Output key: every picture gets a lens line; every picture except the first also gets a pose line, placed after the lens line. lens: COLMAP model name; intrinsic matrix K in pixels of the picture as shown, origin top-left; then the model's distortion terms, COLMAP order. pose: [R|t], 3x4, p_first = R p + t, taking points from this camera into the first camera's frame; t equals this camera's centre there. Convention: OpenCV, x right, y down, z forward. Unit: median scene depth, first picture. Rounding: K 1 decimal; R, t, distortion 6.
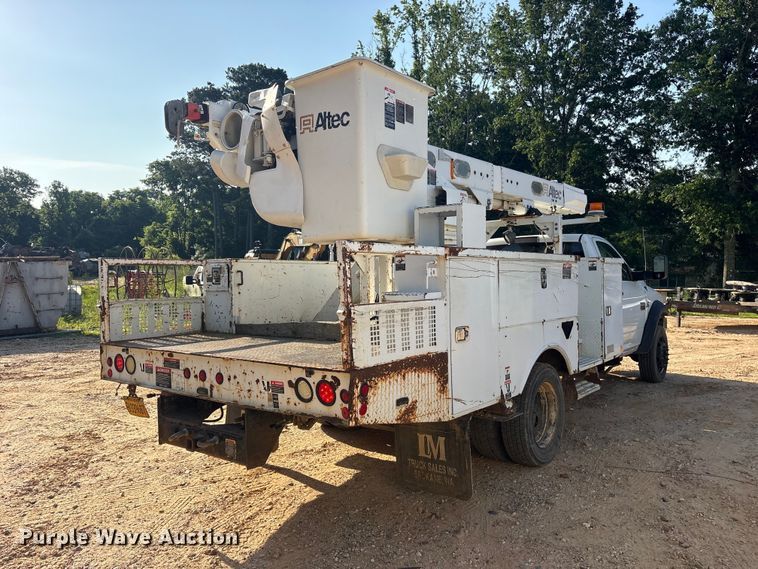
lens RADIAL K [[569.2, 0, 385.0], [0, 569.2, 282.1], [0, 0, 1]] dist [0.060200, -0.064608]
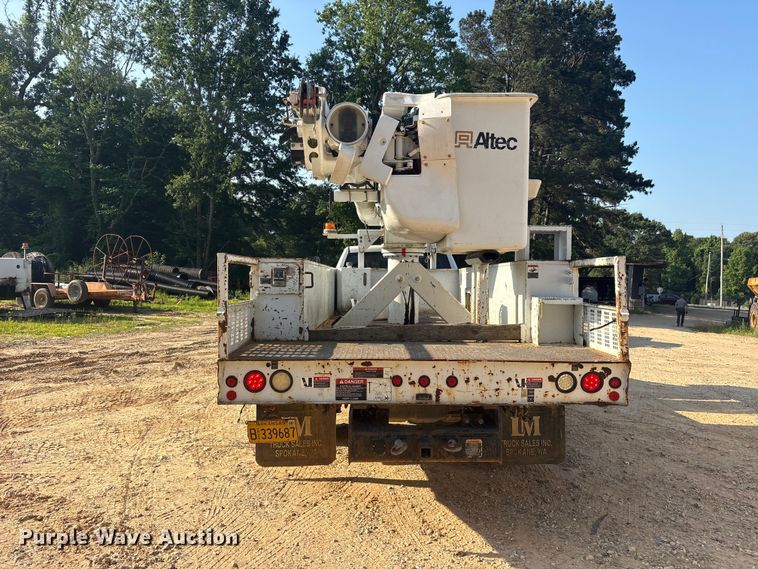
lens RADIAL K [[569.2, 0, 385.1], [0, 569.2, 280.7], [0, 0, 1]] dist [0.060200, -0.064608]
pose [[0.777452, 0.018215, 0.628678, -0.653120], [-0.016114, 0.999829, -0.009041, 0.000077], [-0.628736, -0.003101, 0.777613, 0.185843]]
